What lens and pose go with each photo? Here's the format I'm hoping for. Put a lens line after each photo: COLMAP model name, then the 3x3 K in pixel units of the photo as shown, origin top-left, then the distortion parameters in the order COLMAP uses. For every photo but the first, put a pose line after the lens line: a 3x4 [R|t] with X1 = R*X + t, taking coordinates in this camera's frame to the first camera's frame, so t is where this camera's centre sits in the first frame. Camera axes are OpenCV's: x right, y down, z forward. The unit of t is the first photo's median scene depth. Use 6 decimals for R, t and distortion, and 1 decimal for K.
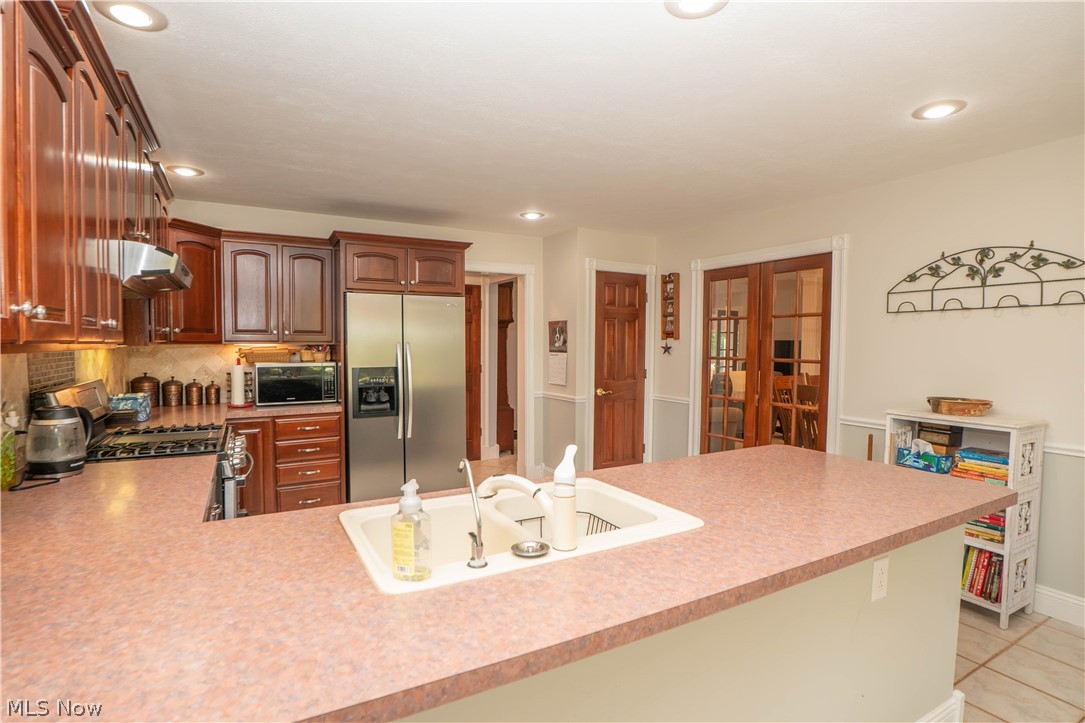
lens RADIAL K [[545.0, 0, 536.3], [0, 545.0, 366.5], [0, 0, 1]] dist [-0.042340, 0.009084]
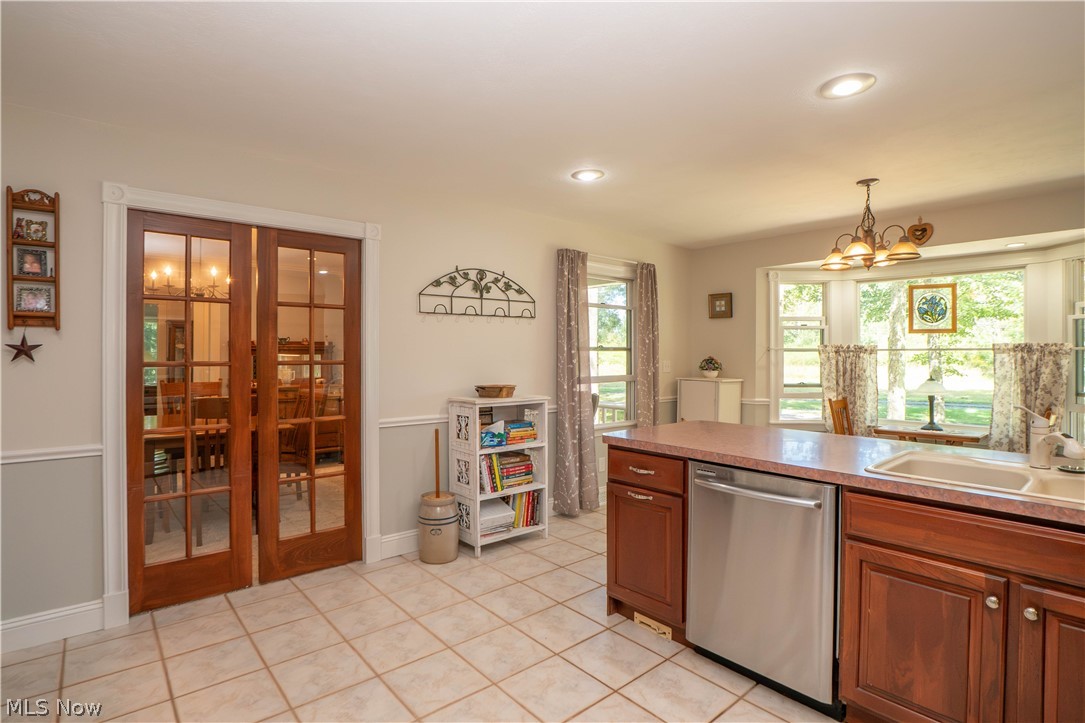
lens RADIAL K [[545.0, 0, 520.6], [0, 545.0, 352.3], [0, 0, 1]] dist [-0.042340, 0.009084]
pose [[-0.192422, -0.008636, 0.981274, -0.346128], [0.037418, 0.999169, 0.016131, -0.025992], [-0.980599, 0.039822, -0.191939, 0.818256]]
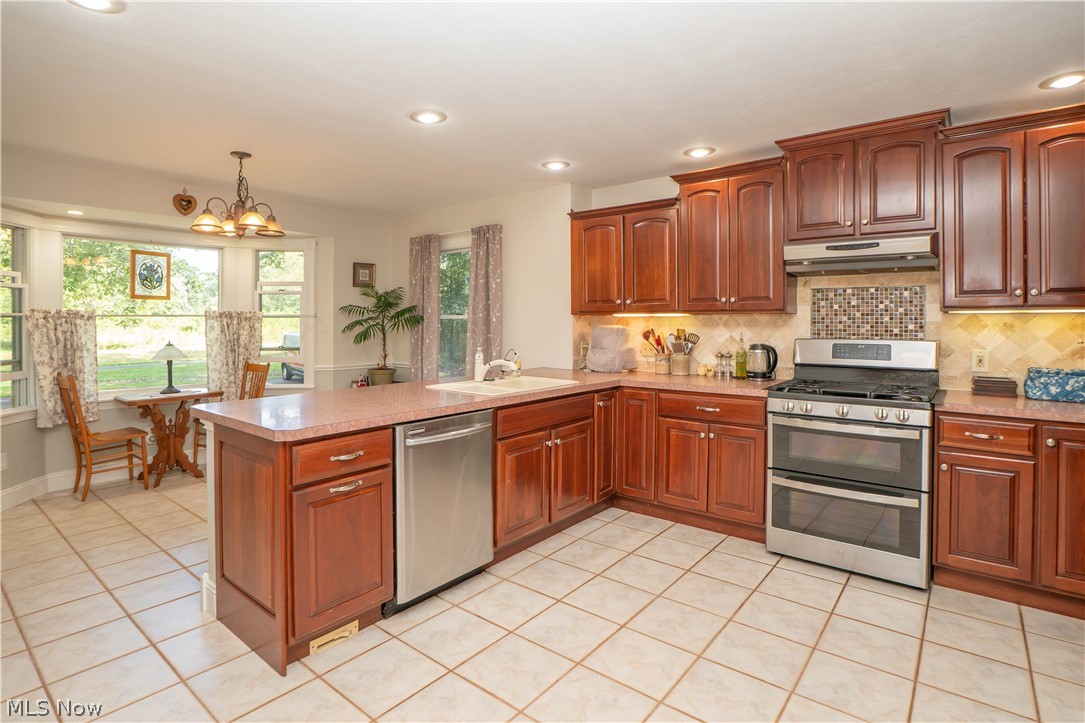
lens RADIAL K [[545.0, 0, 534.8], [0, 545.0, 313.8], [0, 0, 1]] dist [-0.042340, 0.009084]
pose [[-0.923860, -0.012018, -0.382541, 0.243782], [-0.022916, 0.999451, 0.023945, -0.031361], [0.382043, 0.030888, -0.923628, 1.109963]]
